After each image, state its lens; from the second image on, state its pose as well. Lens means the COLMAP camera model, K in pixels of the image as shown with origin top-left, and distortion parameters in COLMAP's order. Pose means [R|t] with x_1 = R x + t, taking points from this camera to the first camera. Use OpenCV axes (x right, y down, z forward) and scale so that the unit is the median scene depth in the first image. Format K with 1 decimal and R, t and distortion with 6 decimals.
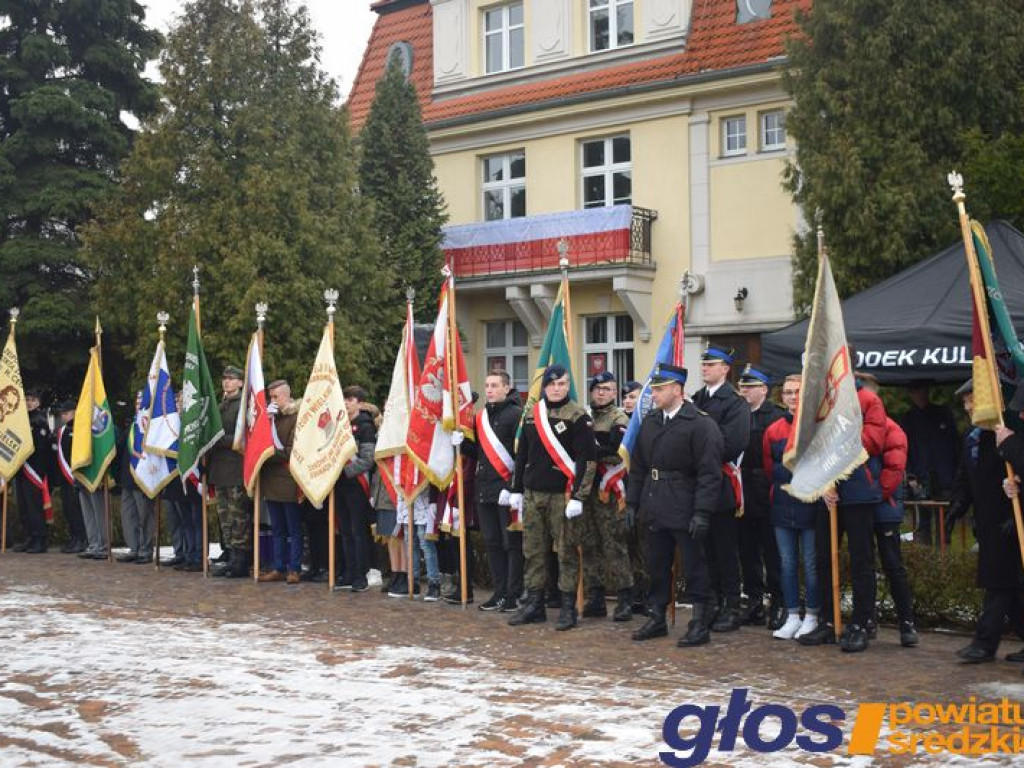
lens RADIAL K [[1386.3, 0, 512.0], [0, 1386.3, 384.0], [0, 0, 1]] dist [-0.053027, 0.009178]
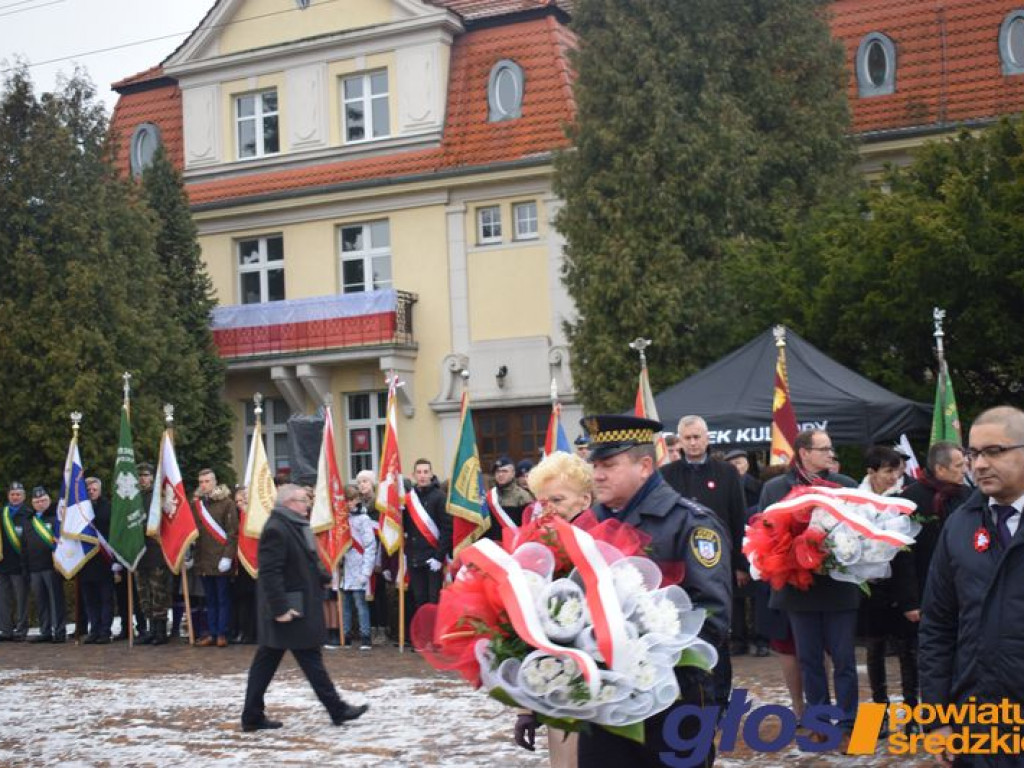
lens RADIAL K [[1500.4, 0, 512.0], [0, 1500.4, 384.0], [0, 0, 1]] dist [-0.048177, -0.002864]
pose [[0.970294, -0.018585, 0.241215, -0.105644], [0.029088, 0.998774, -0.040057, -0.008041], [-0.240175, 0.045883, 0.969645, -0.132273]]
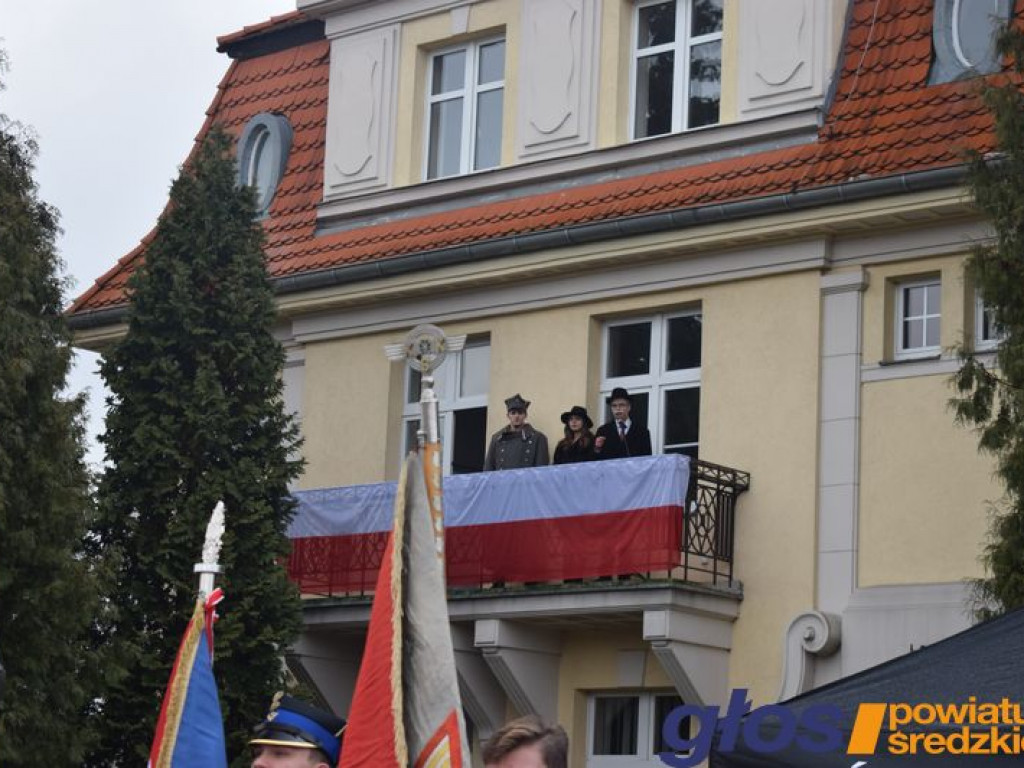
lens RADIAL K [[2654.3, 0, 512.0], [0, 2654.3, 384.0], [0, 0, 1]] dist [0.036155, 0.619156]
pose [[0.997185, 0.044182, -0.060586, 0.079496], [-0.053847, 0.984225, -0.168529, 0.000066], [0.052185, 0.171317, 0.983833, 0.116390]]
